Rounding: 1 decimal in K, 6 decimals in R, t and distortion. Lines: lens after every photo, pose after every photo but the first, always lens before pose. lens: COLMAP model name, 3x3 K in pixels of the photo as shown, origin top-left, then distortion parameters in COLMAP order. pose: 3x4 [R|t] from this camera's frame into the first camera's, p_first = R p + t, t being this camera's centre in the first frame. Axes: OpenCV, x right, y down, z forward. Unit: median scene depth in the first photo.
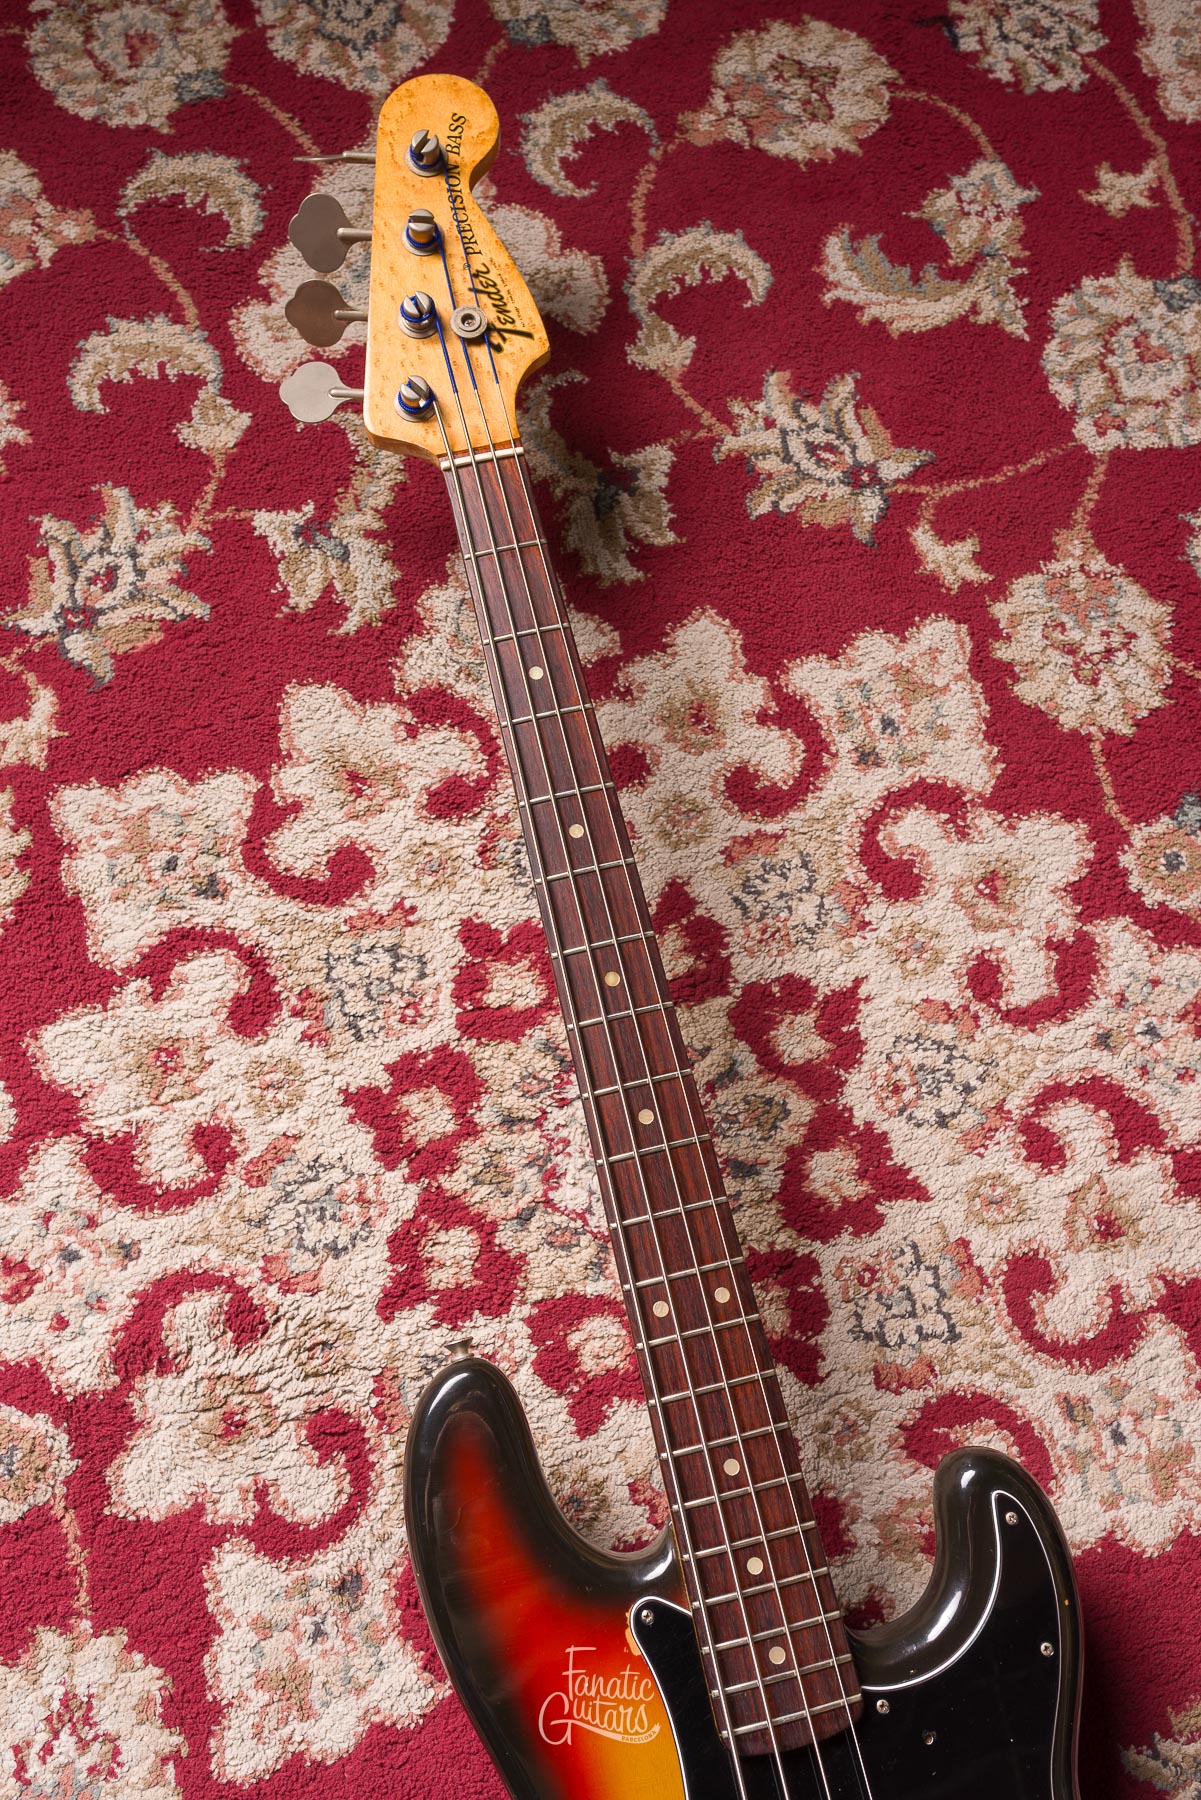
lens RADIAL K [[1766.4, 0, 605.9], [0, 1766.4, 881.7], [0, 0, 1]] dist [0.001605, 0.000000]
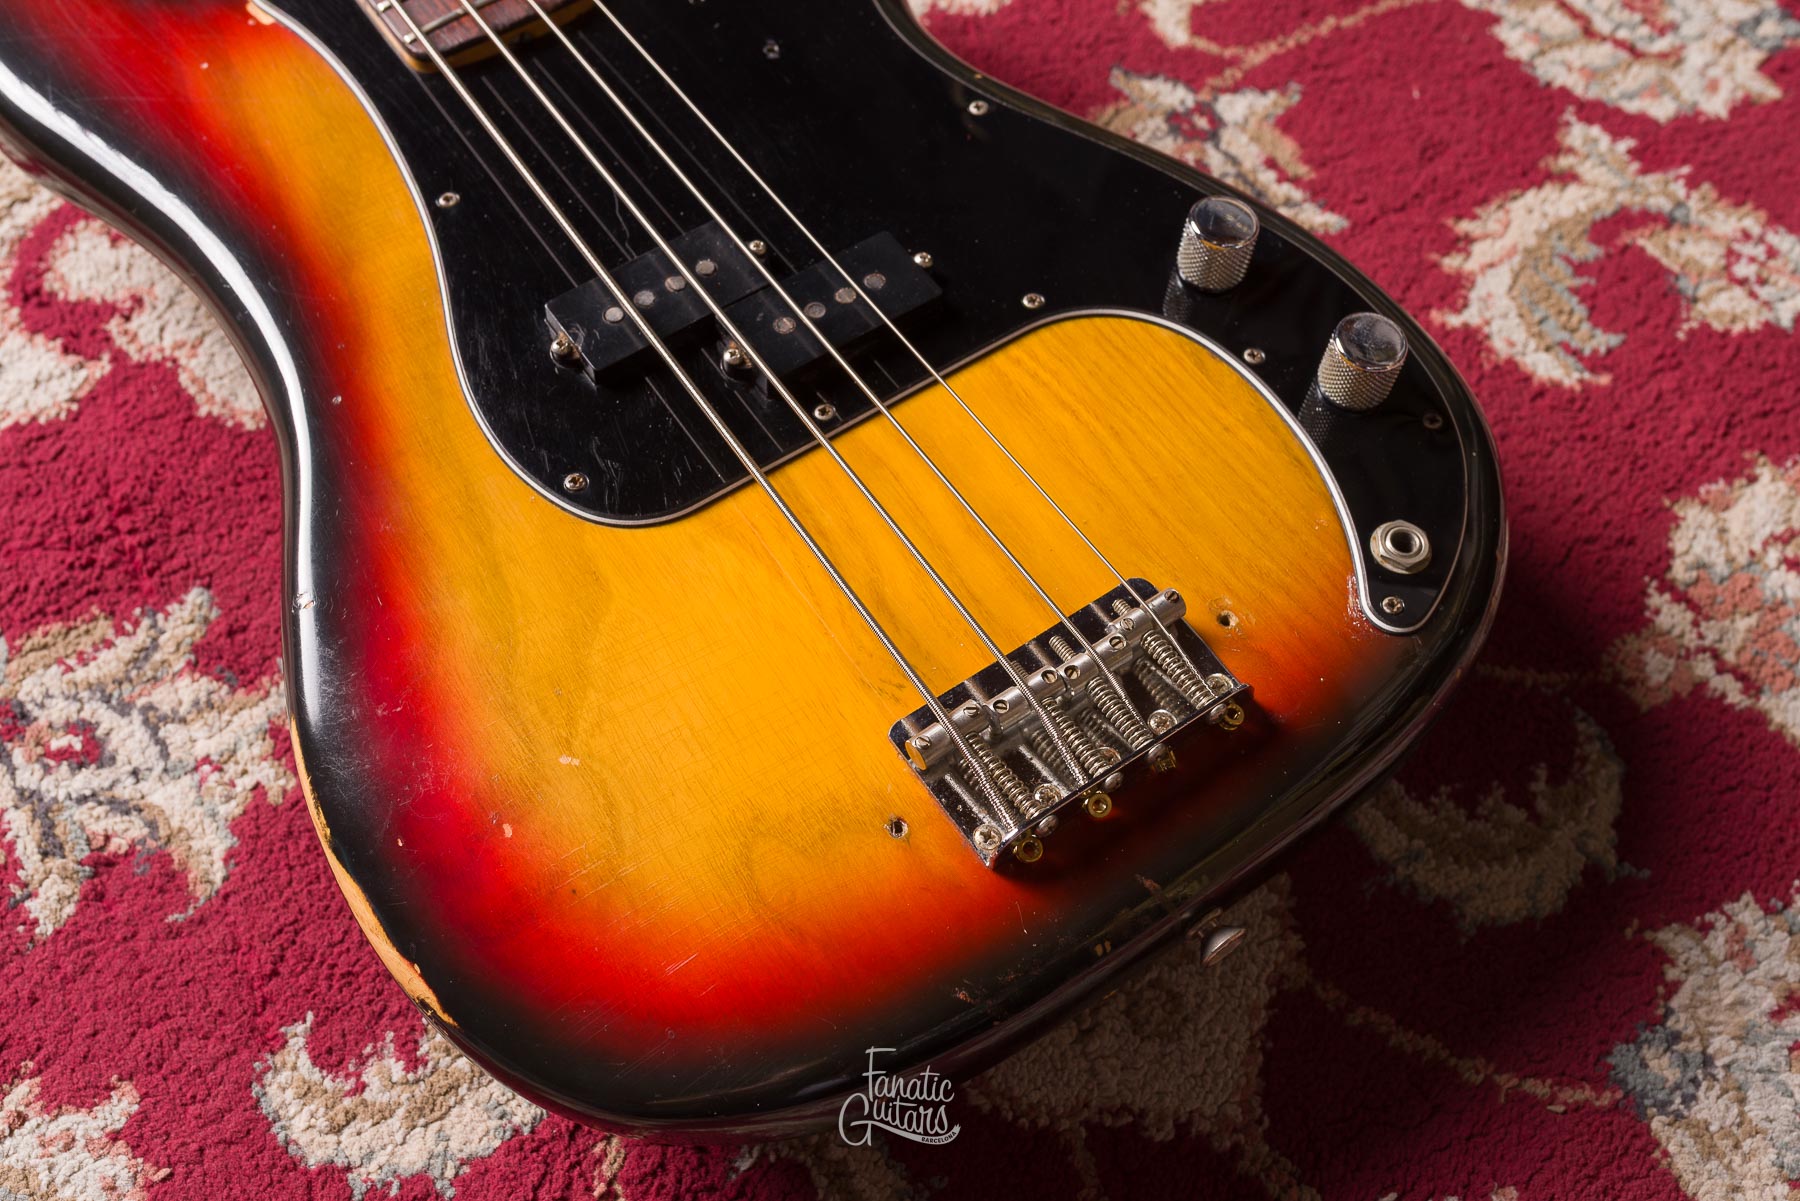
lens RADIAL K [[1803.3, 0, 907.4], [0, 1803.3, 584.9], [0, 0, 1]] dist [0.003187, 0.000000]
pose [[0.925950, -0.324630, 0.192956, 0.032975], [0.363167, 0.905567, -0.219223, 0.716677], [-0.103568, 0.273064, 0.956404, 0.278626]]
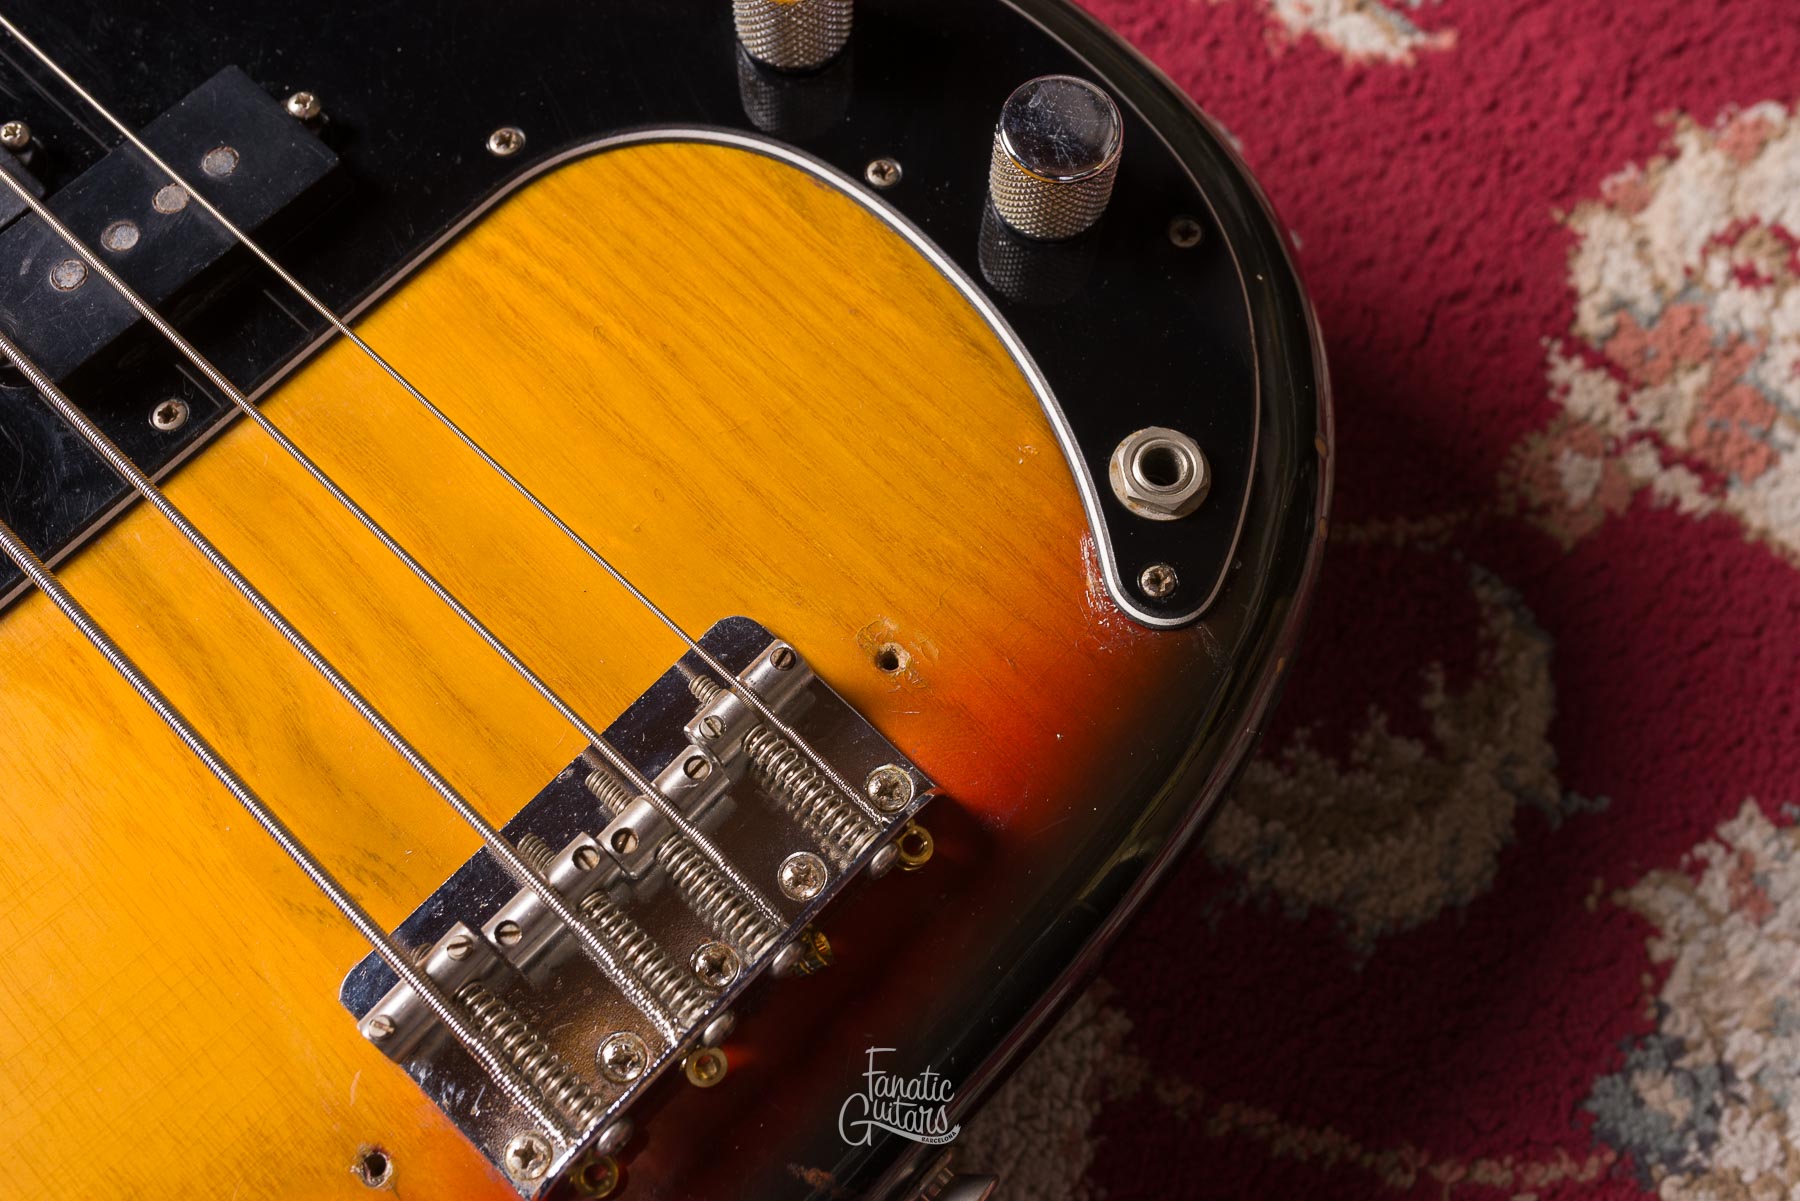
lens RADIAL K [[1803.3, 0, 905.6], [0, 1803.3, 601.7], [0, 0, 1]] dist [0.003187, 0.000000]
pose [[0.830167, -0.532302, 0.165760, 0.158415], [0.541842, 0.840345, -0.015094, 0.648966], [-0.131261, 0.102347, 0.986051, 0.449459]]
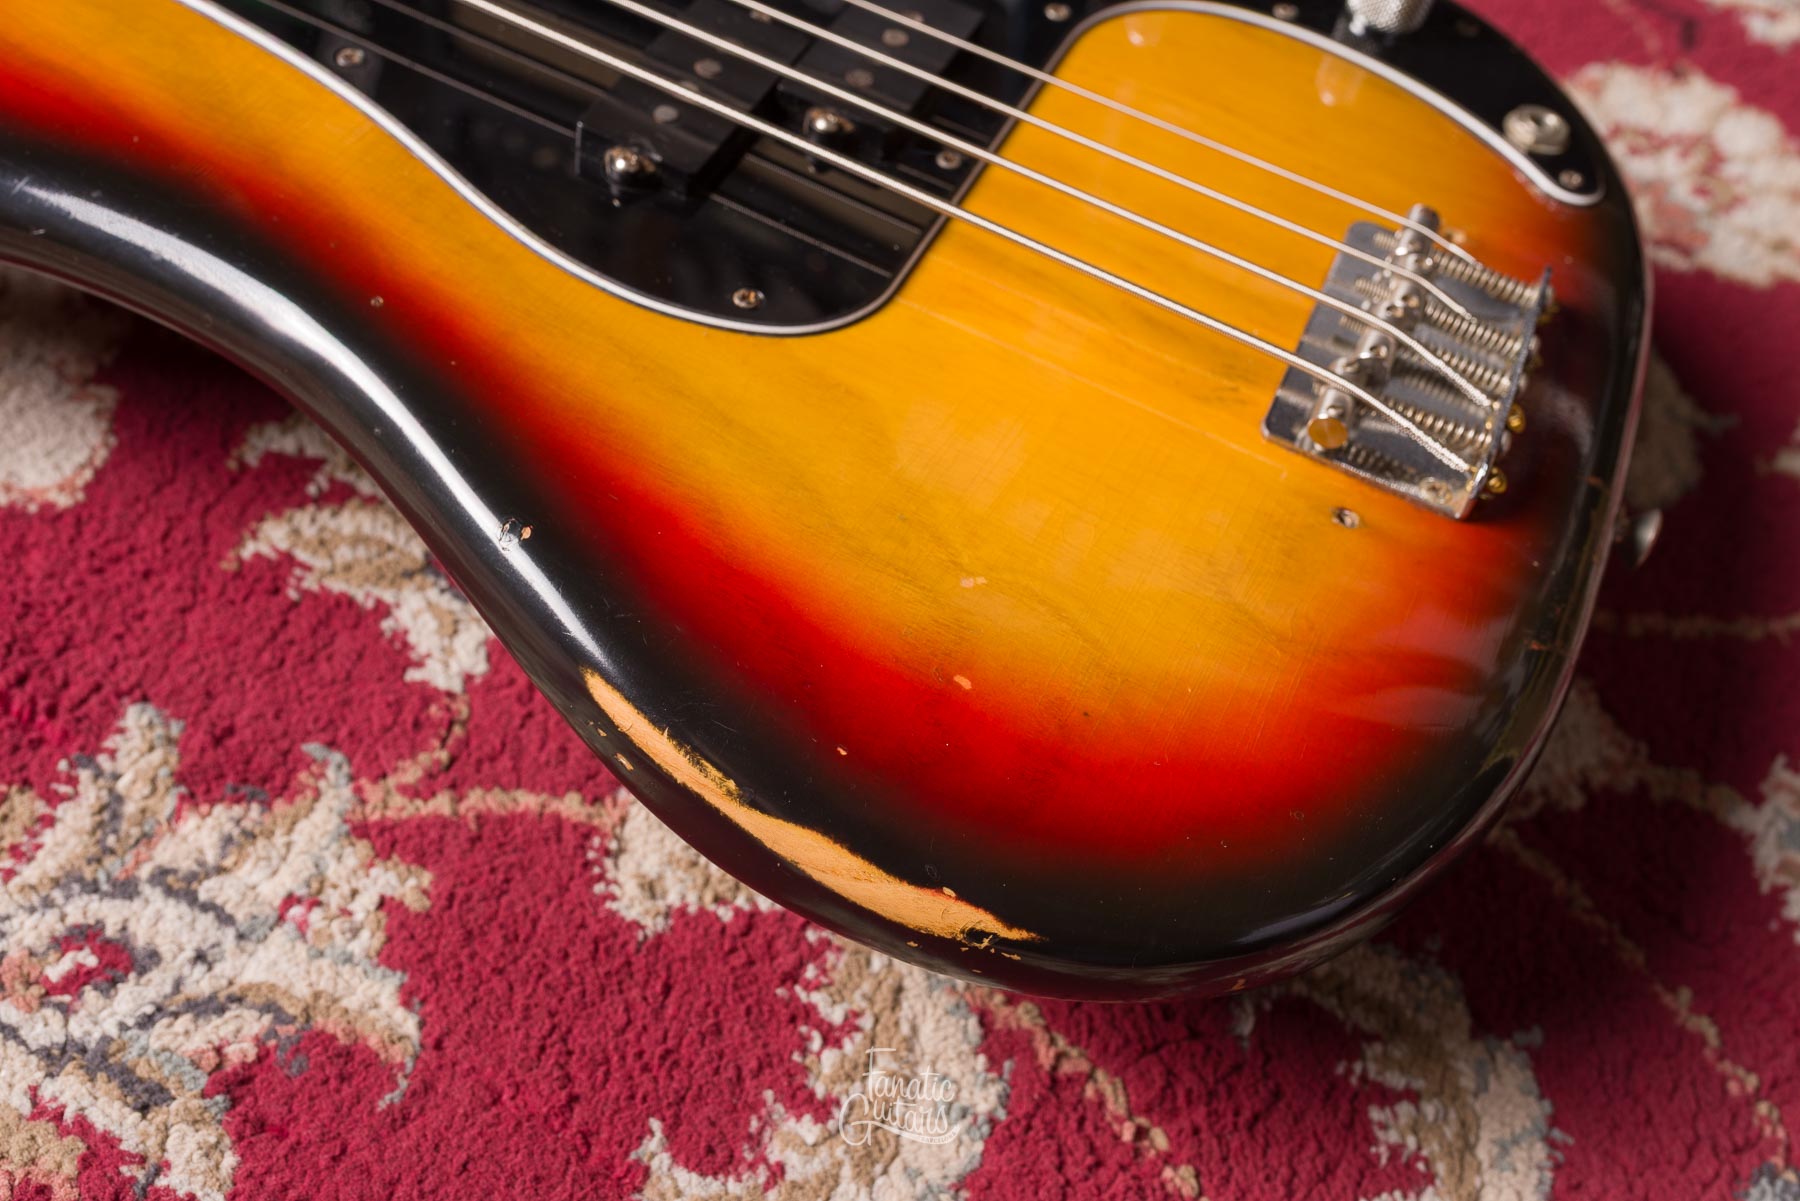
lens RADIAL K [[1803.3, 0, 896.2], [0, 1803.3, 606.3], [0, 0, 1]] dist [0.003187, 0.000000]
pose [[0.591220, -0.591267, 0.548510, -0.174748], [0.728021, 0.683907, -0.047491, 0.634728], [-0.347050, 0.427404, 0.834795, 0.454407]]
